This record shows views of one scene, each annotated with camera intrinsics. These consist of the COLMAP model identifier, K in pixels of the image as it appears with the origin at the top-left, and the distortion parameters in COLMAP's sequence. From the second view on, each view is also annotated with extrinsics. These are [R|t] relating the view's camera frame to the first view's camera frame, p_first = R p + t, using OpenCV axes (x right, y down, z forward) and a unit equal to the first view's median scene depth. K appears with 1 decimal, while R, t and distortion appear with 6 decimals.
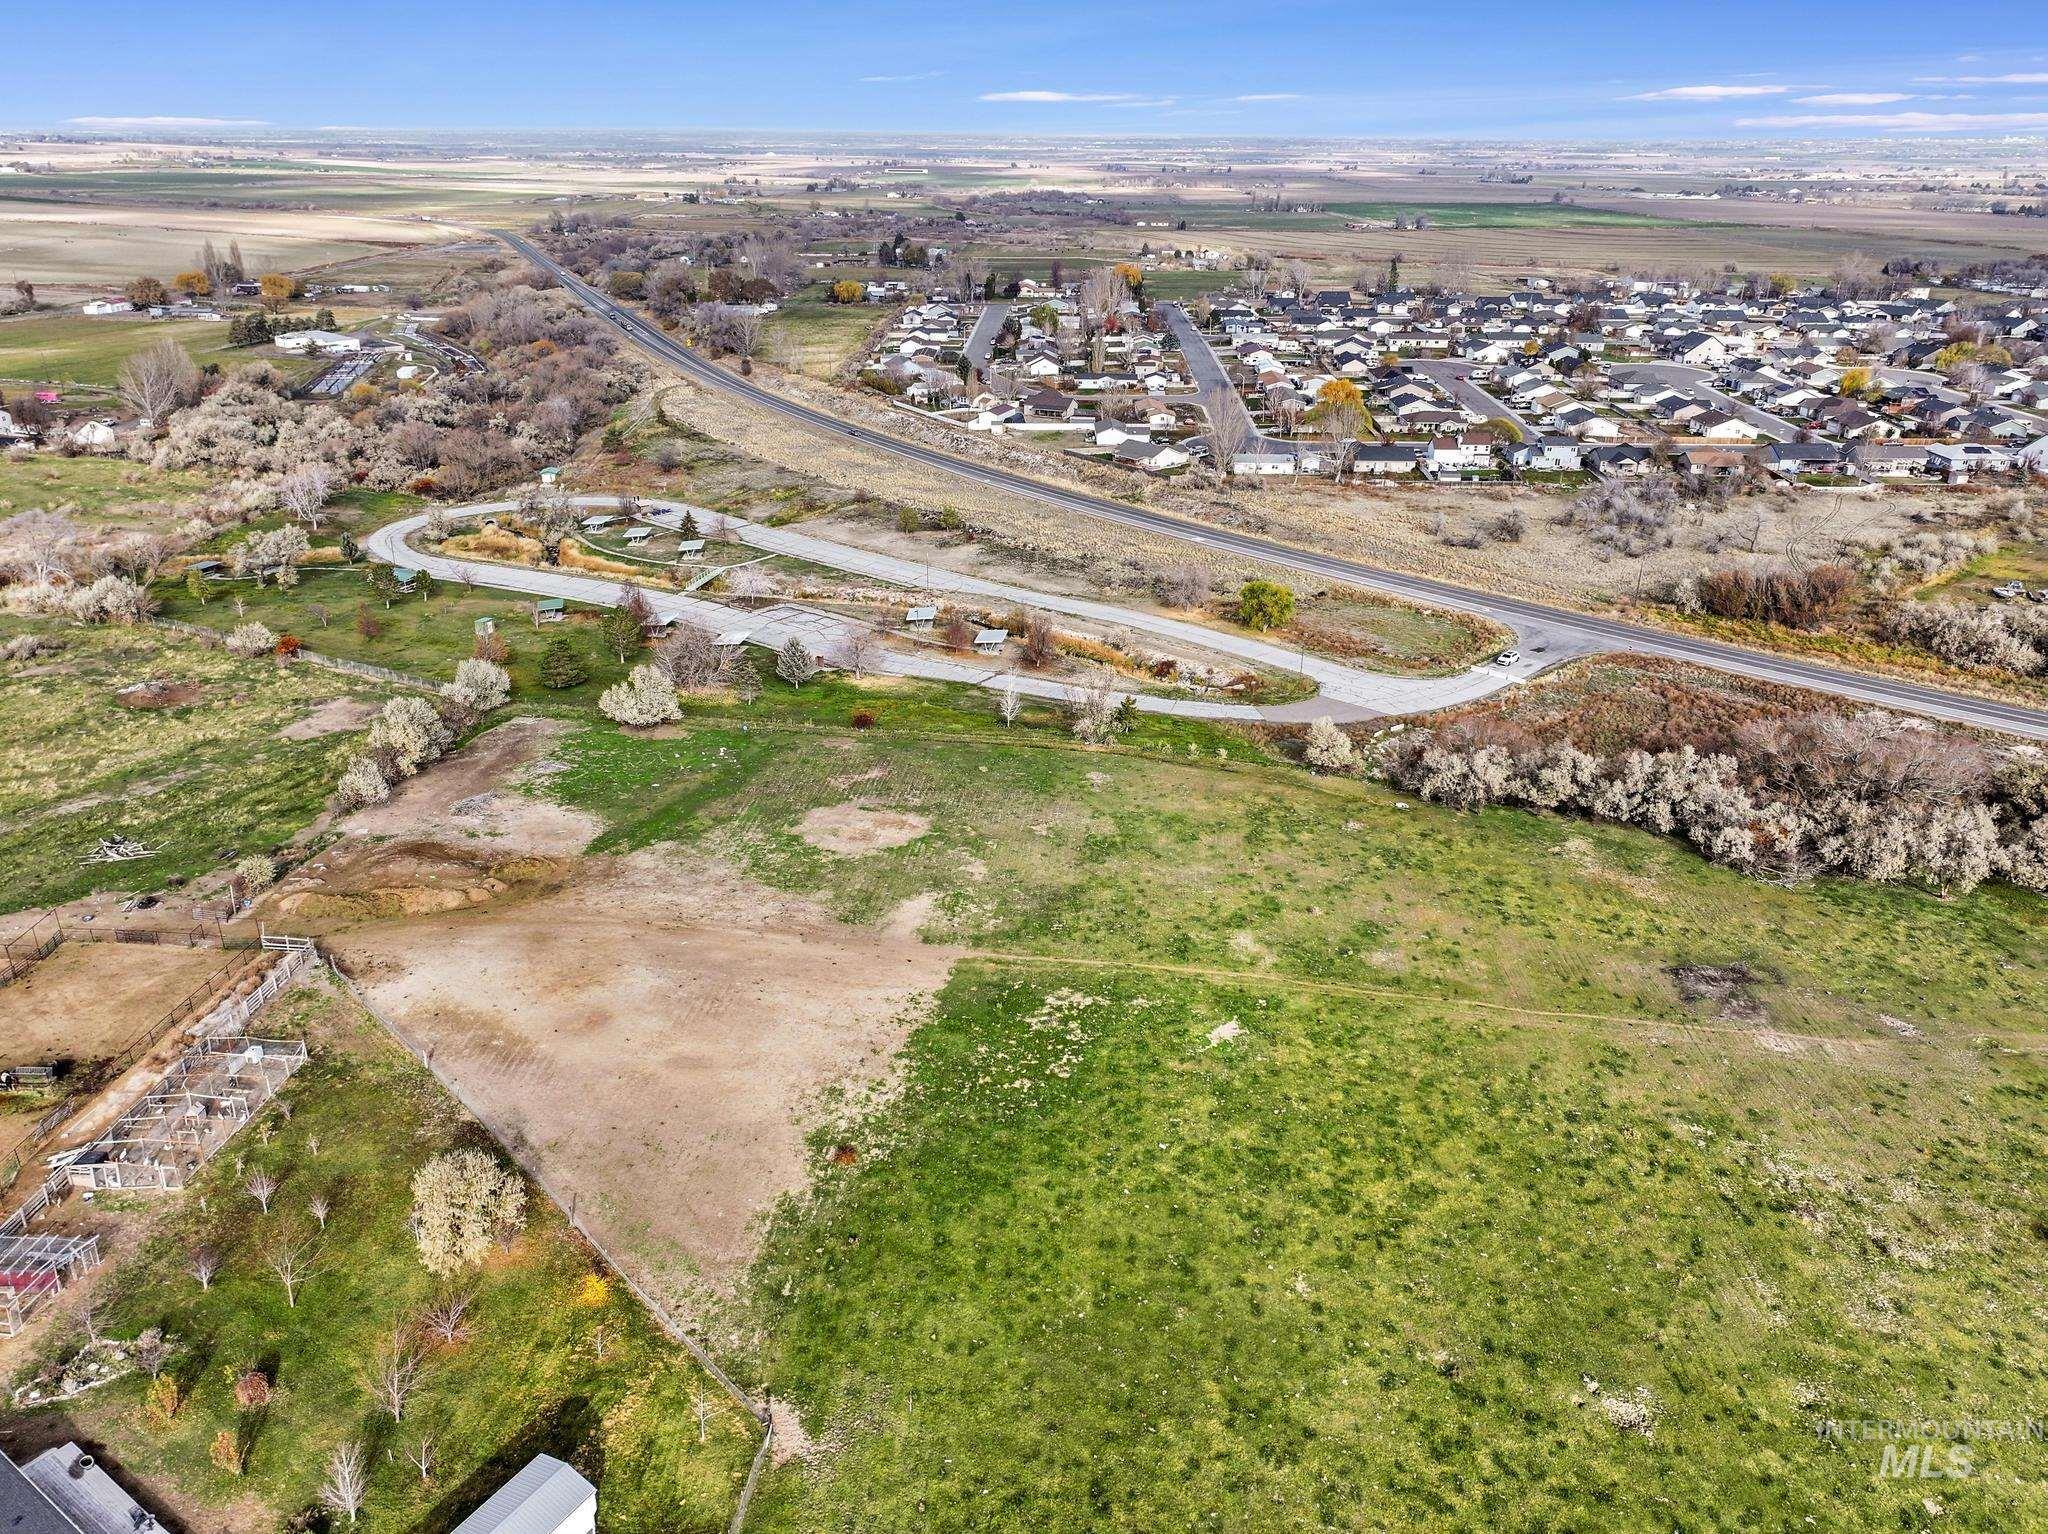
lens RADIAL K [[1444.8, 0, 1024.0], [0, 1444.8, 767.0], [0, 0, 1]] dist [-0.001852, 0.024650]
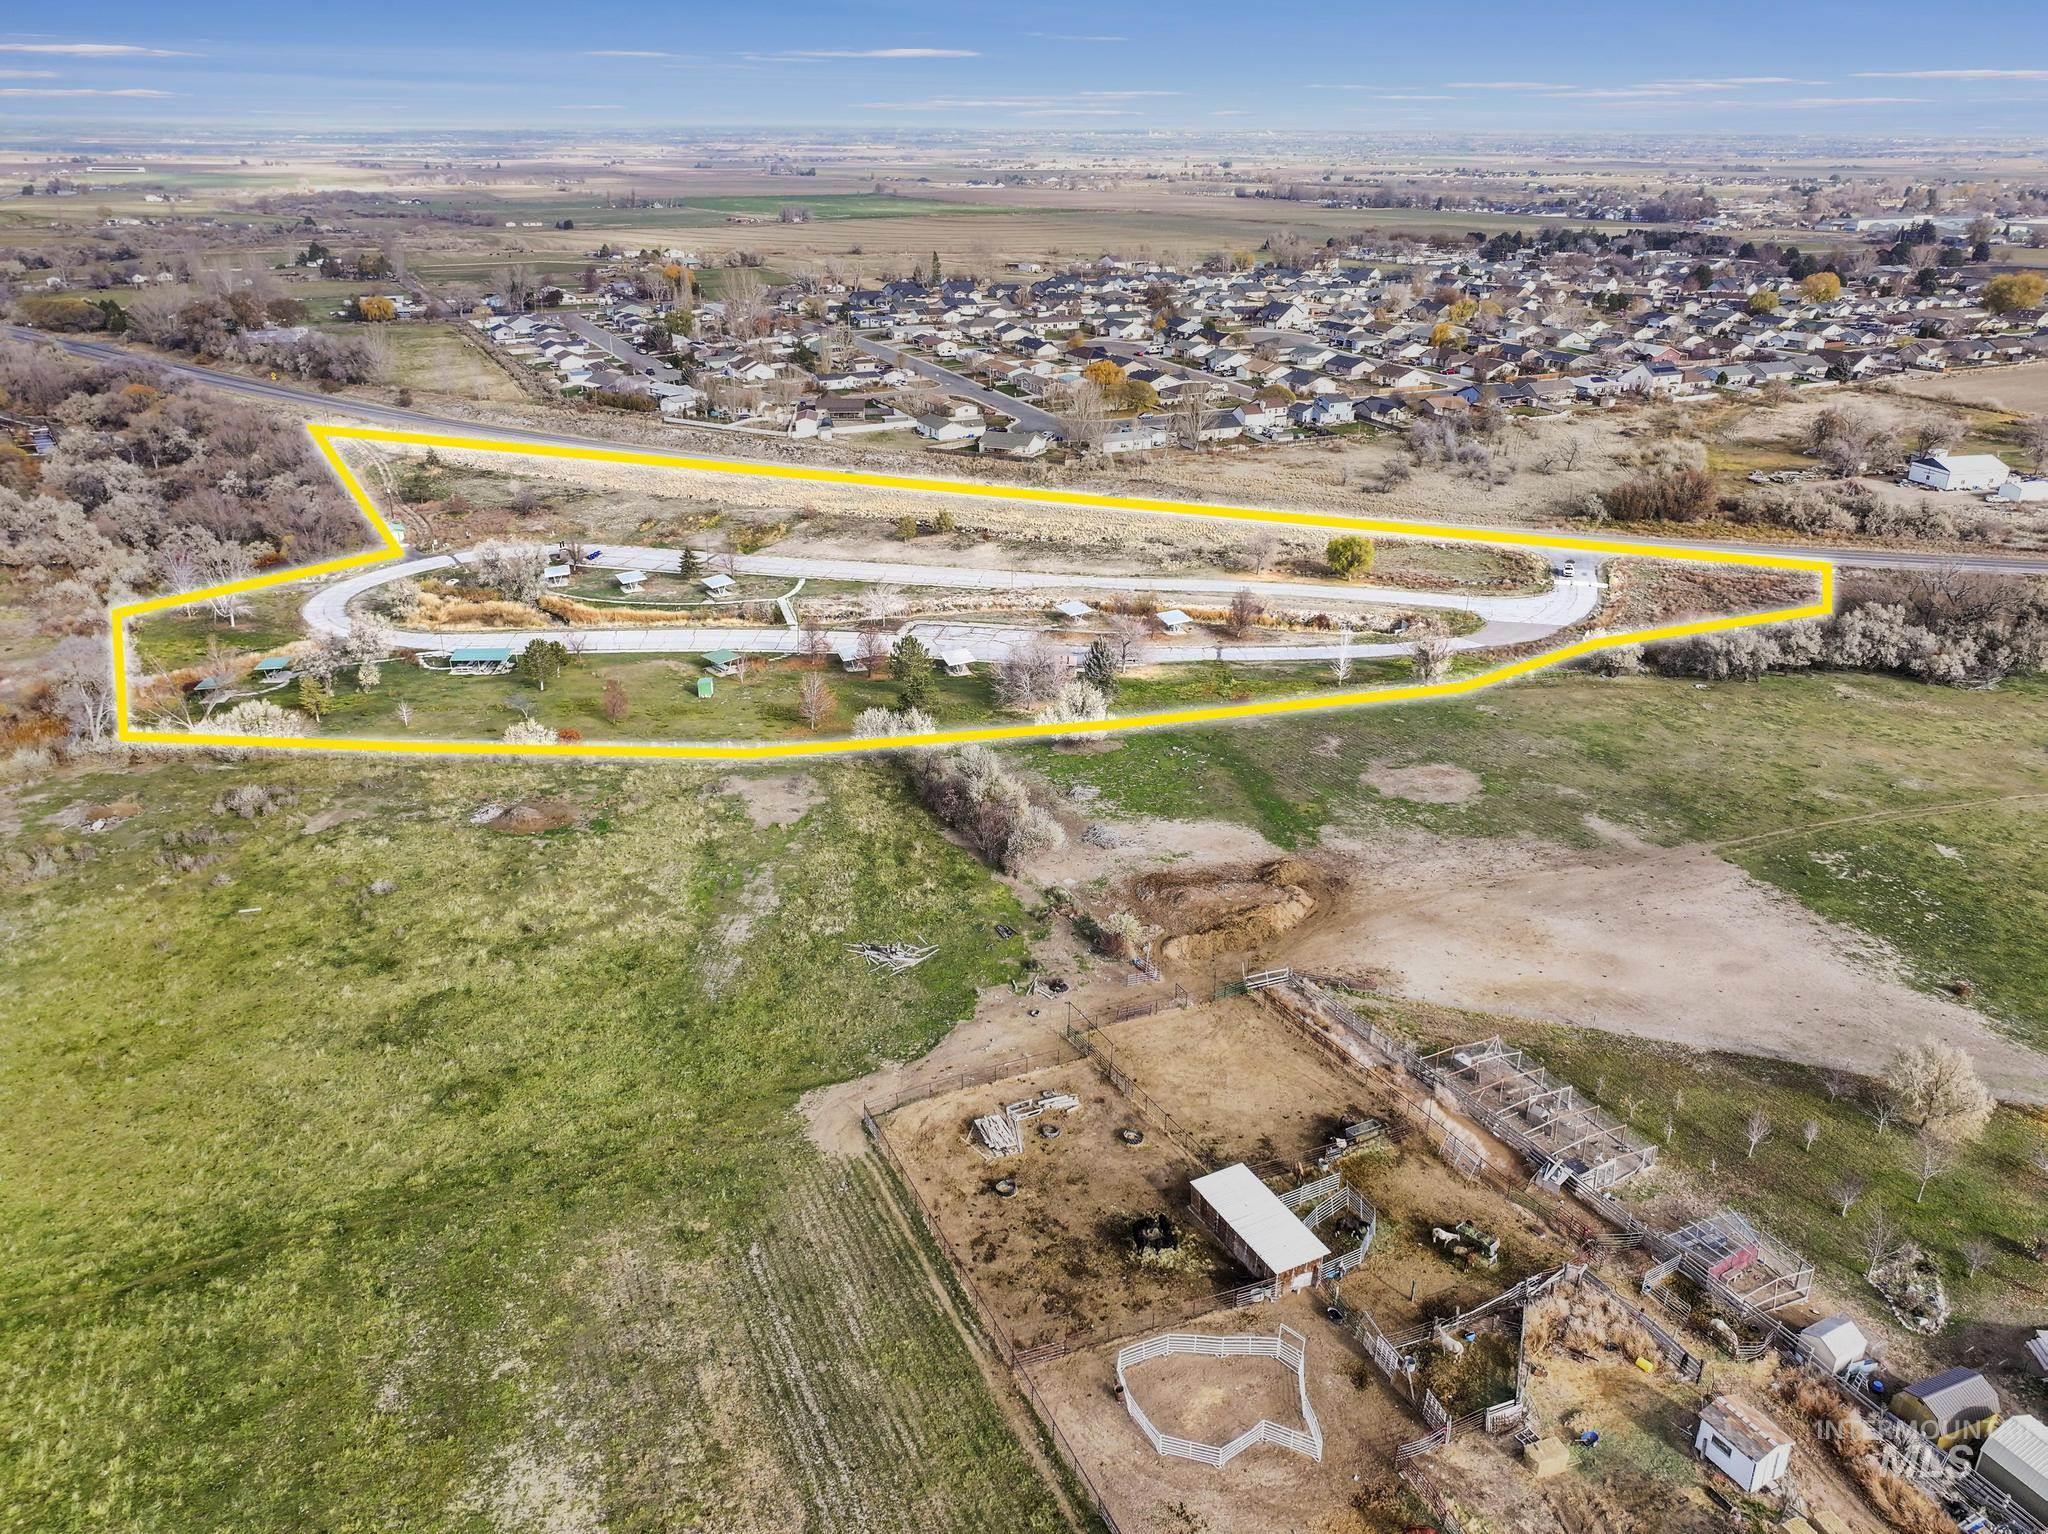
lens RADIAL K [[1444.8, 0, 1024.0], [0, 1444.8, 767.0], [0, 0, 1]] dist [-0.001852, 0.024650]
pose [[0.888577, -0.188368, 0.418269, -0.389107], [0.186779, 0.981363, 0.045162, -0.034622], [-0.418981, 0.037994, 0.907200, 0.065727]]
